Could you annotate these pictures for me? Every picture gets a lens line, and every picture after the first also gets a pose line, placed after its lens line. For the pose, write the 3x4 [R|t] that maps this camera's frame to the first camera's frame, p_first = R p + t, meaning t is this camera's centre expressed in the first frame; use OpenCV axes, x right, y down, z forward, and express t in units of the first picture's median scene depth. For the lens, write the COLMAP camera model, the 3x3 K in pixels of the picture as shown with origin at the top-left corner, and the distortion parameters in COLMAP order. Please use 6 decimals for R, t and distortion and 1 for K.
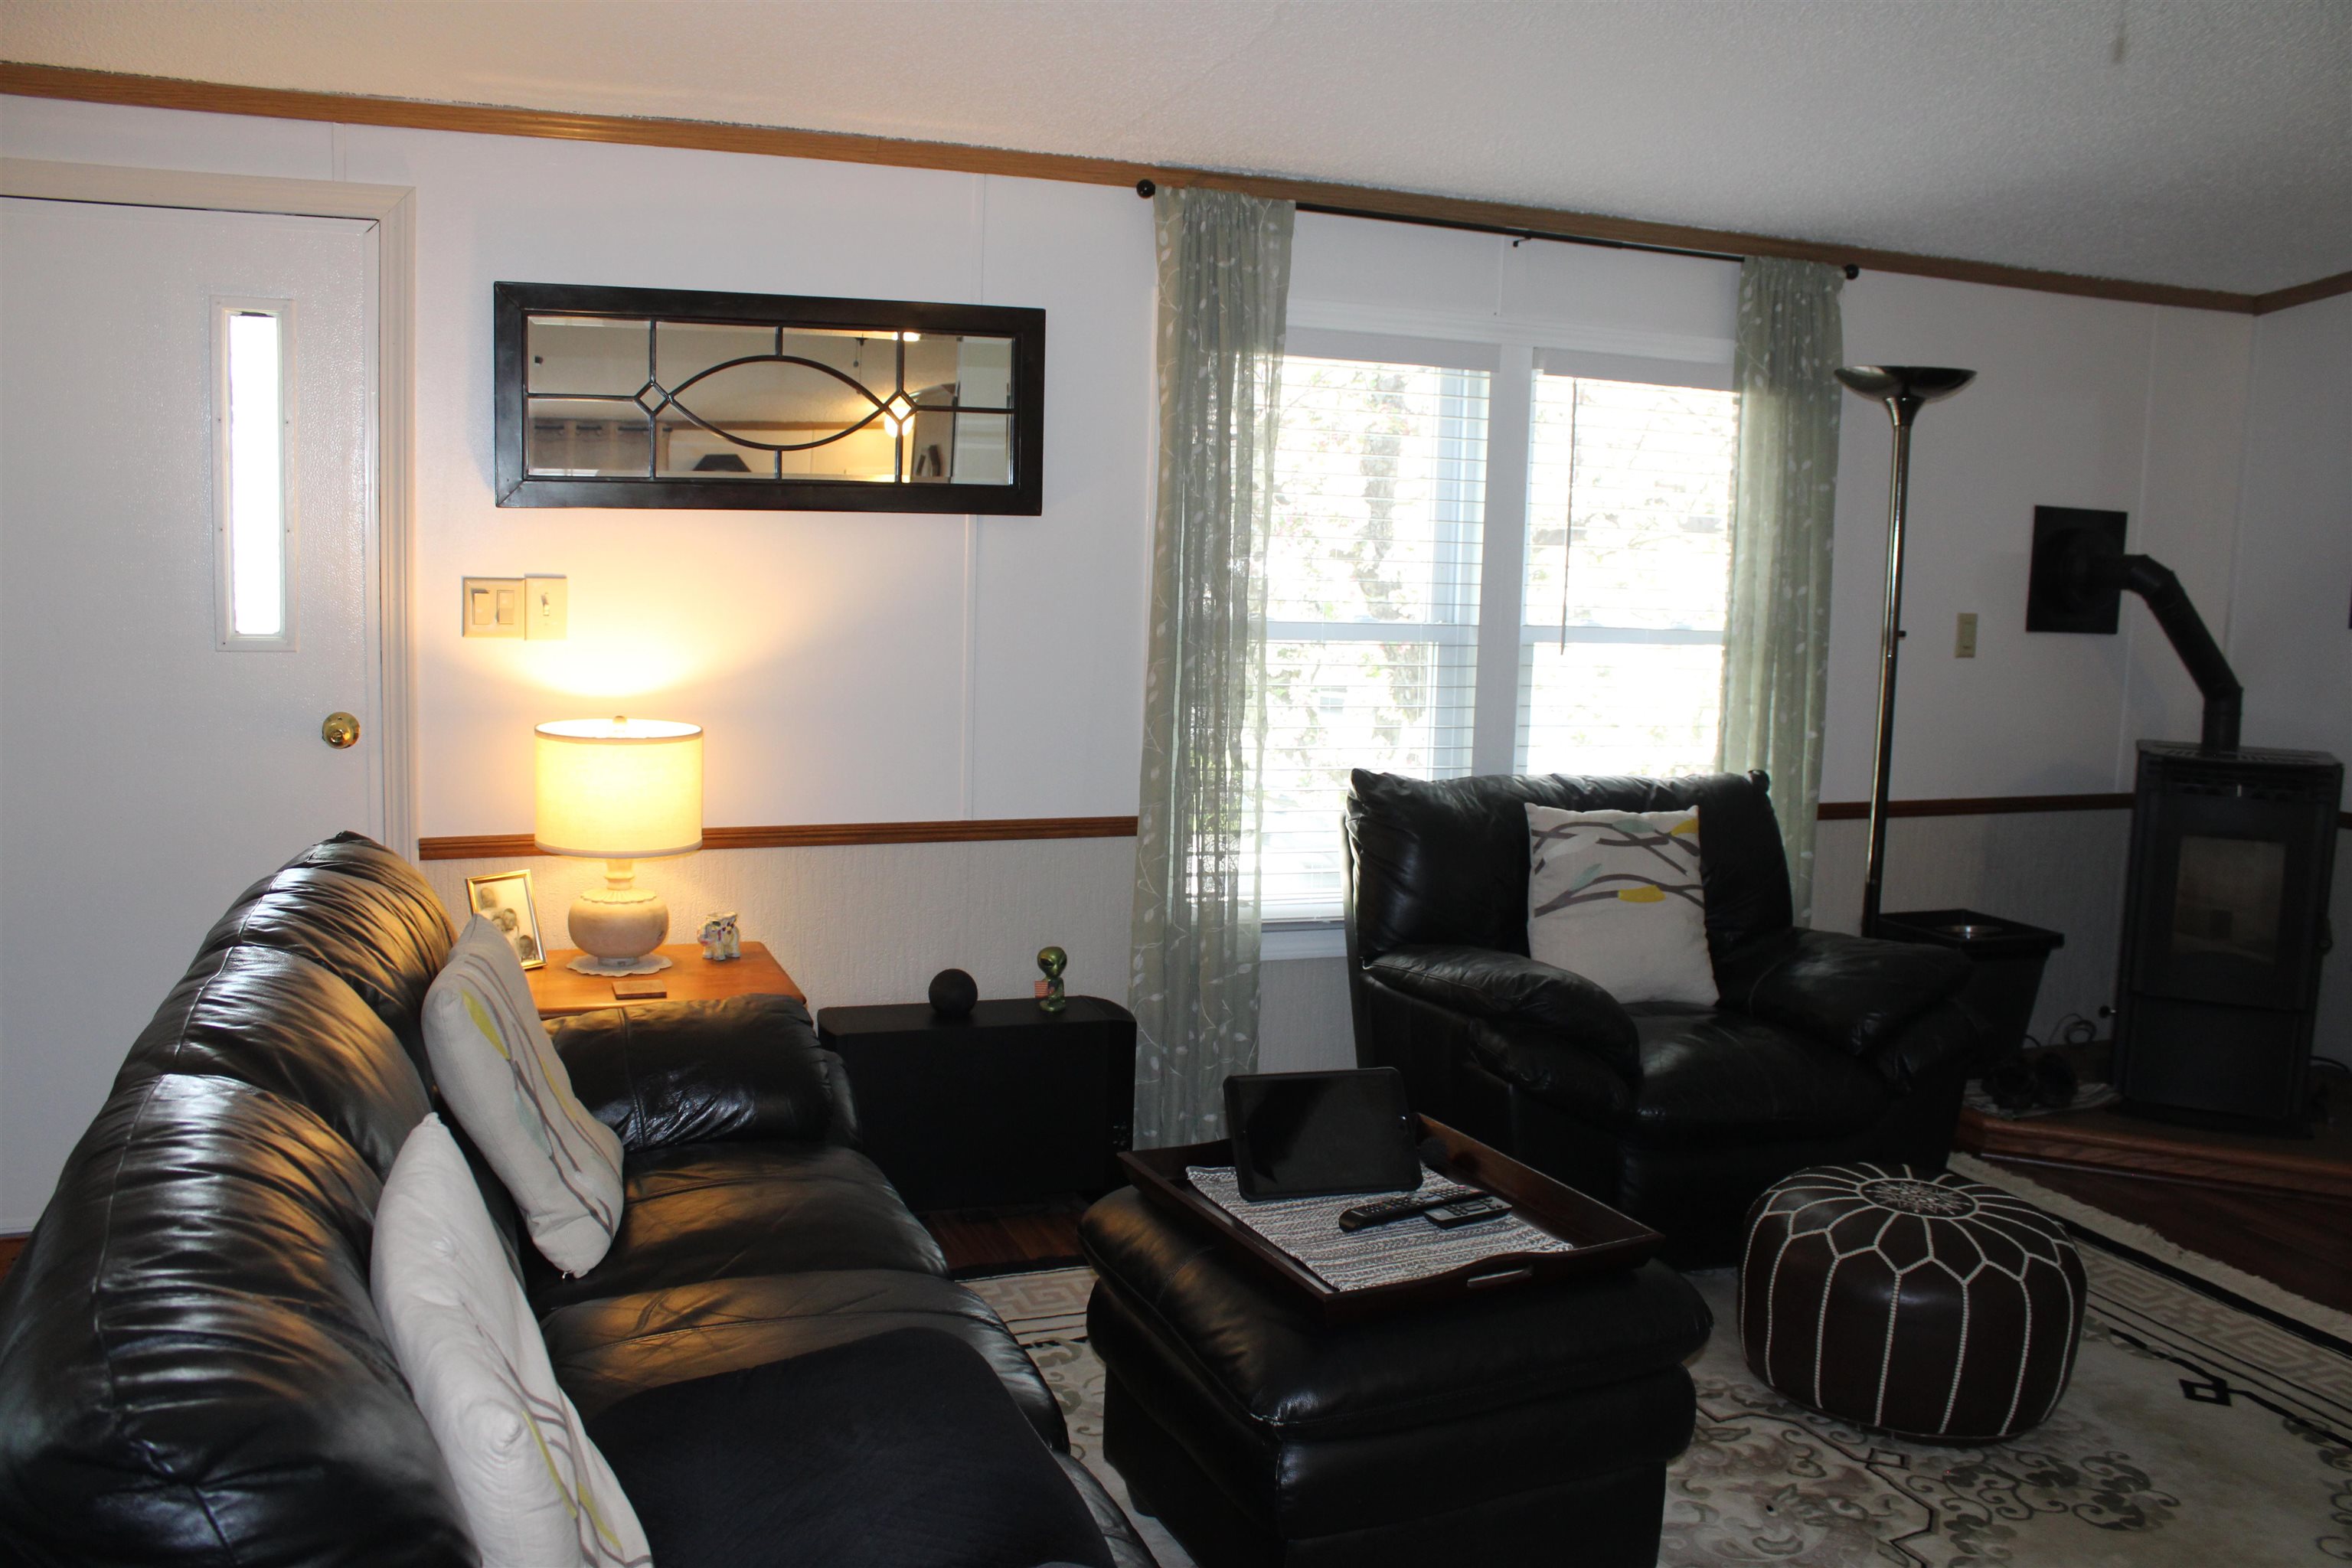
lens RADIAL K [[1960.7, 0, 1169.4], [0, 1960.7, 785.3], [0, 0, 1]] dist [-0.162916, 0.138520]
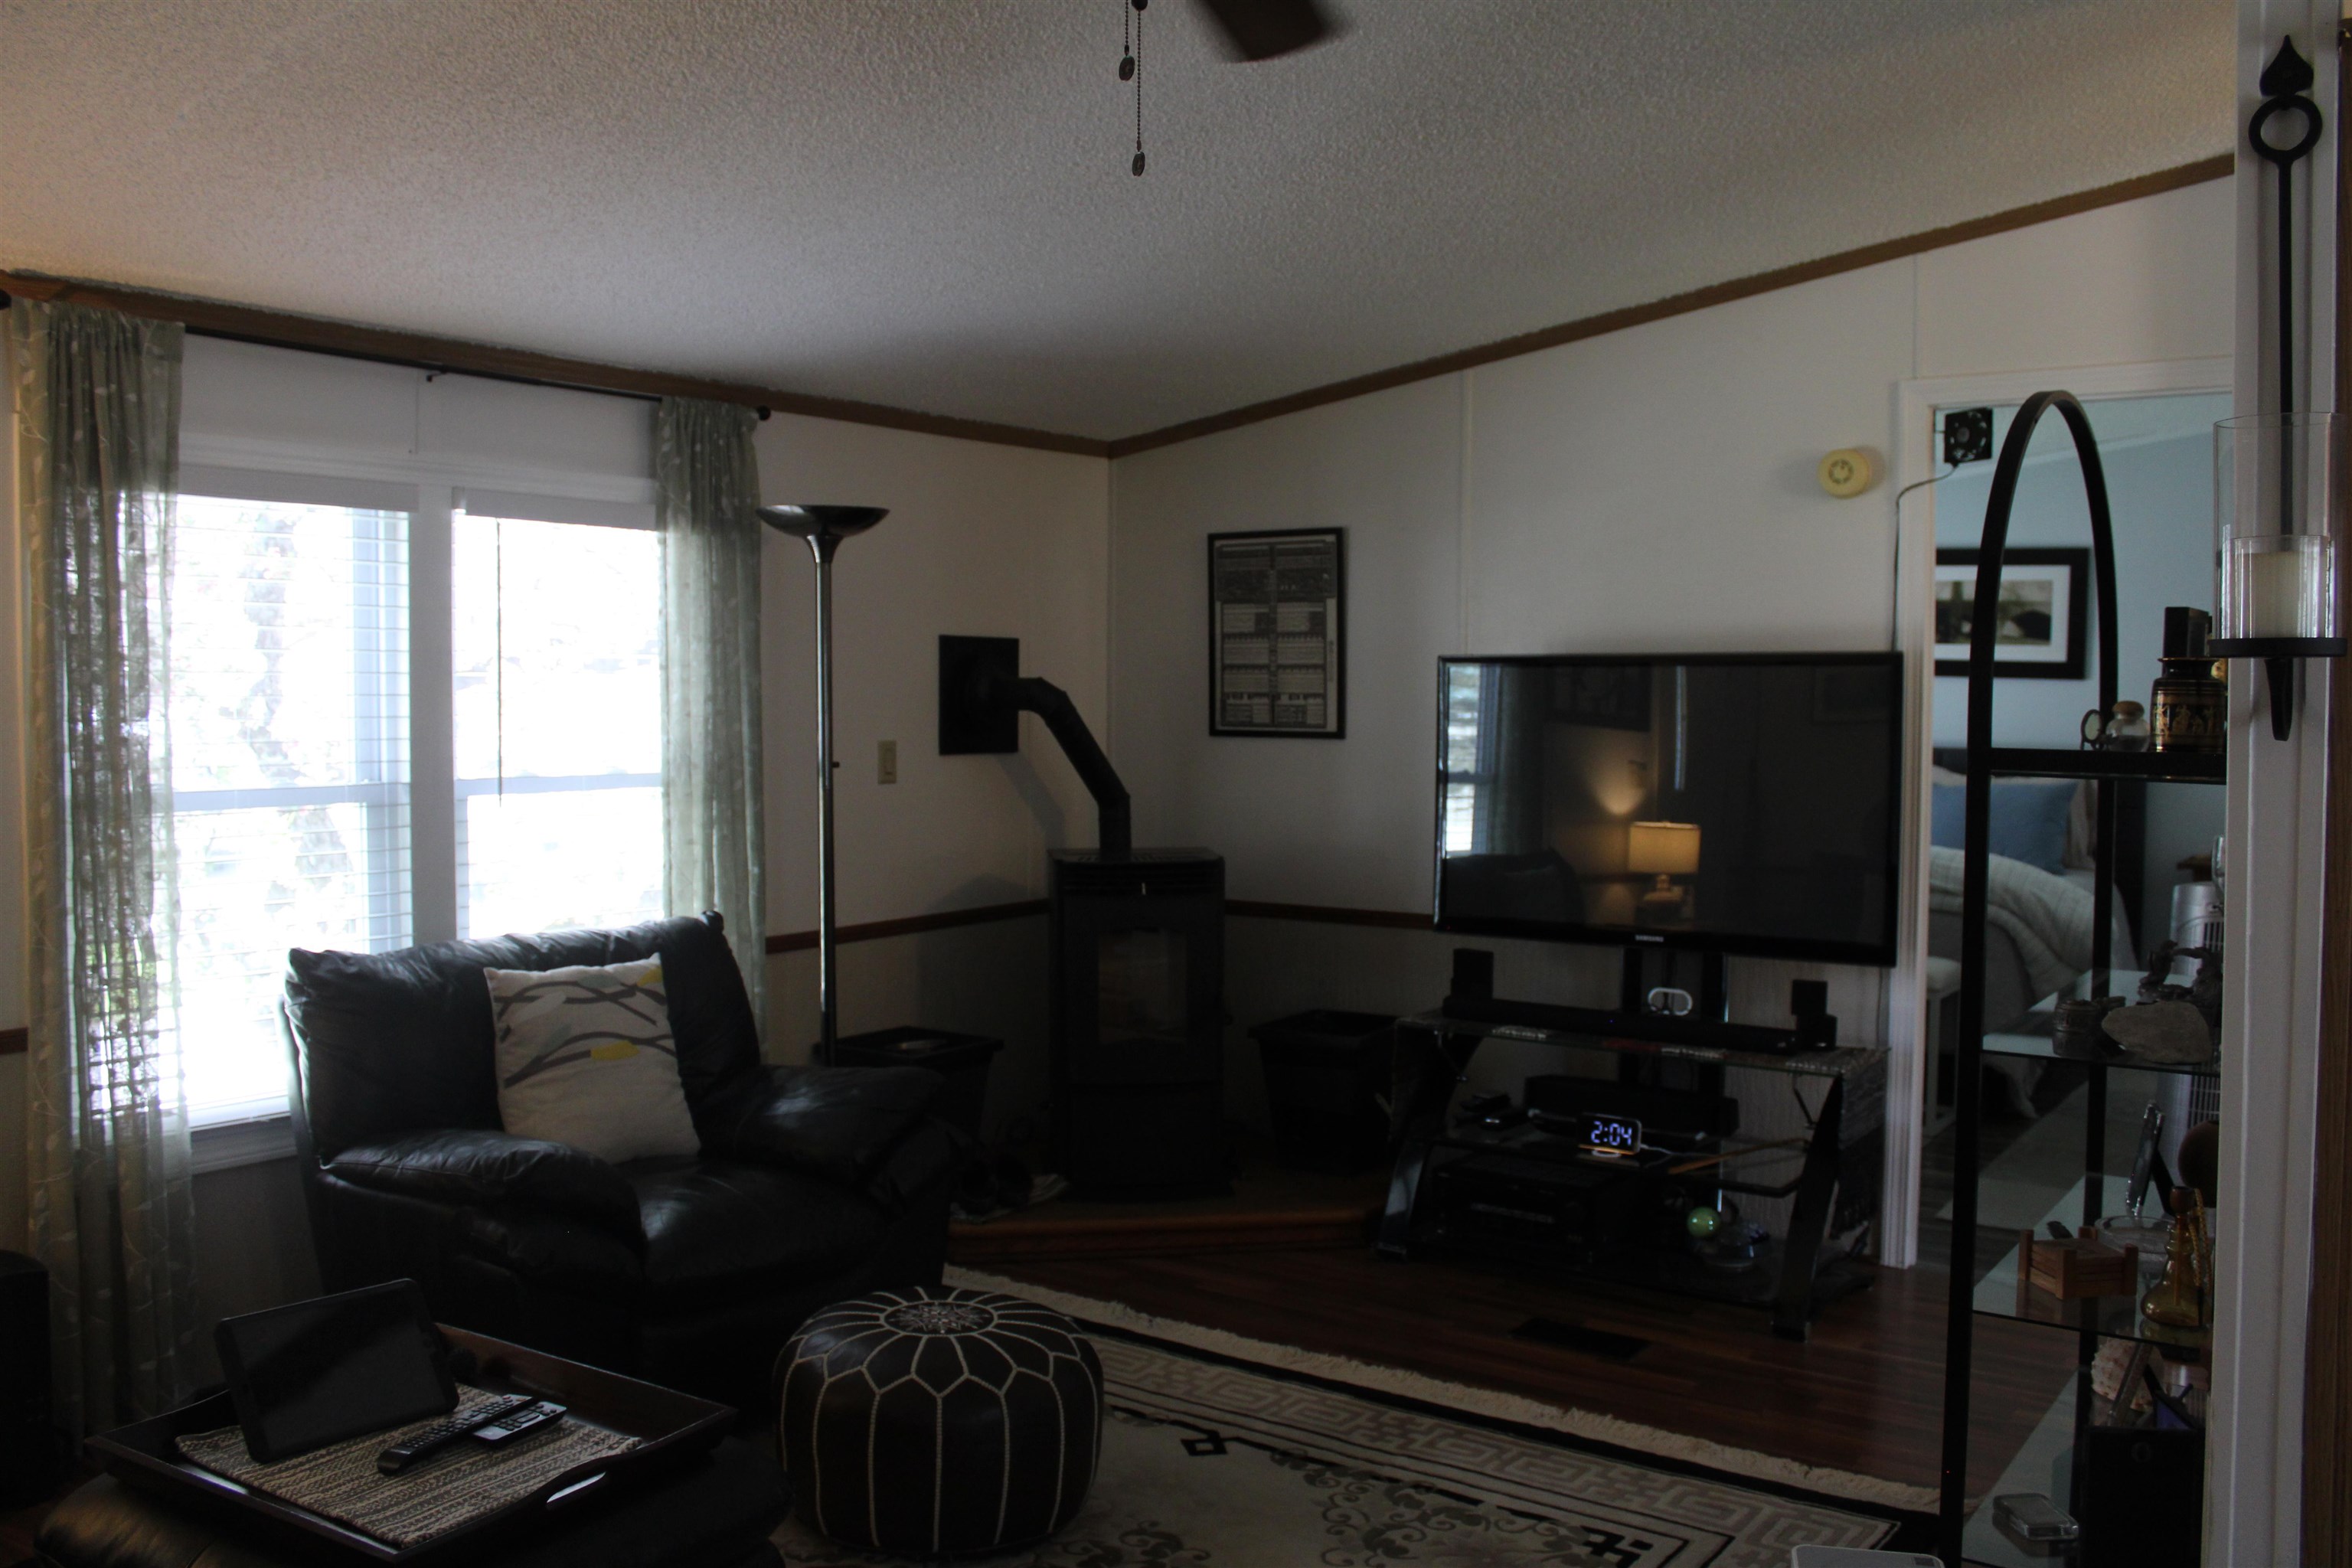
lens RADIAL K [[1960.7, 0, 1169.4], [0, 1960.7, 785.3], [0, 0, 1]] dist [-0.162916, 0.138520]
pose [[0.839697, -0.055532, 0.540208, -0.035250], [0.093384, 0.994705, -0.042903, -0.007769], [-0.534966, 0.086472, 0.840437, 0.036019]]
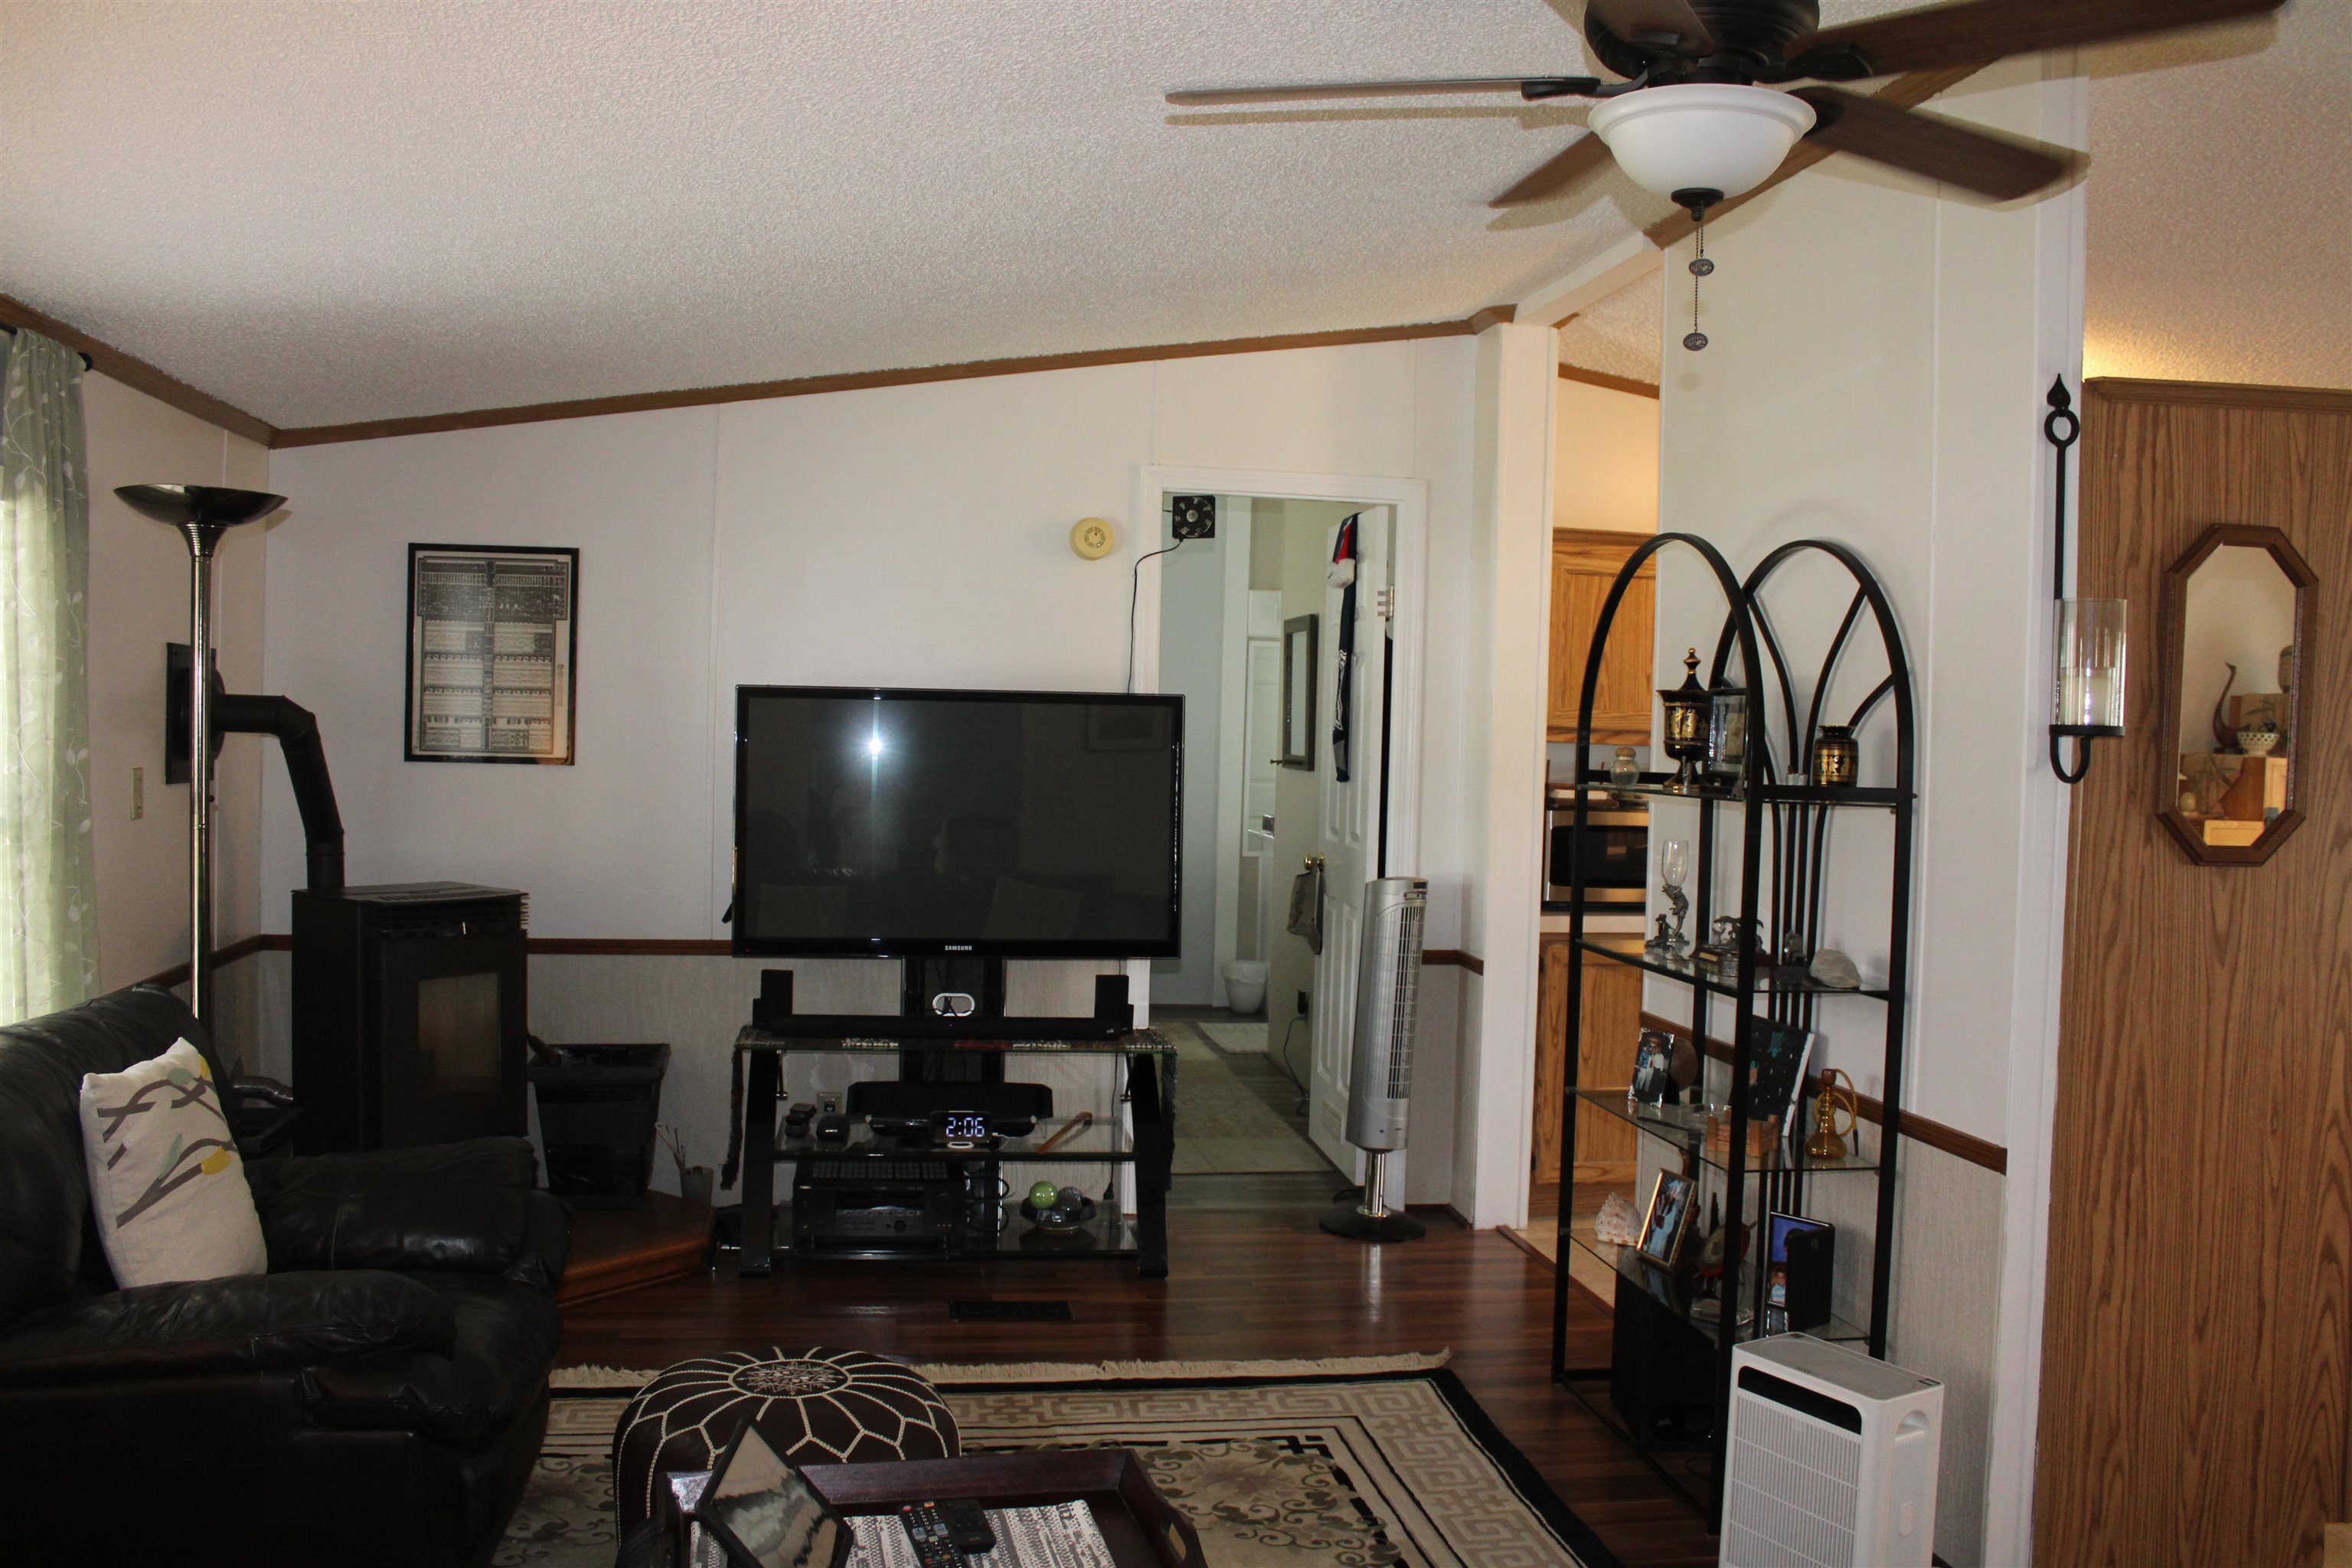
lens RADIAL K [[1960.7, 0, 1169.4], [0, 1960.7, 785.3], [0, 0, 1]] dist [-0.162916, 0.138520]
pose [[0.203331, -0.055561, 0.977532, -0.398987], [0.107482, 0.993621, 0.034119, -0.075509], [-0.973193, 0.098129, 0.208006, 0.454073]]
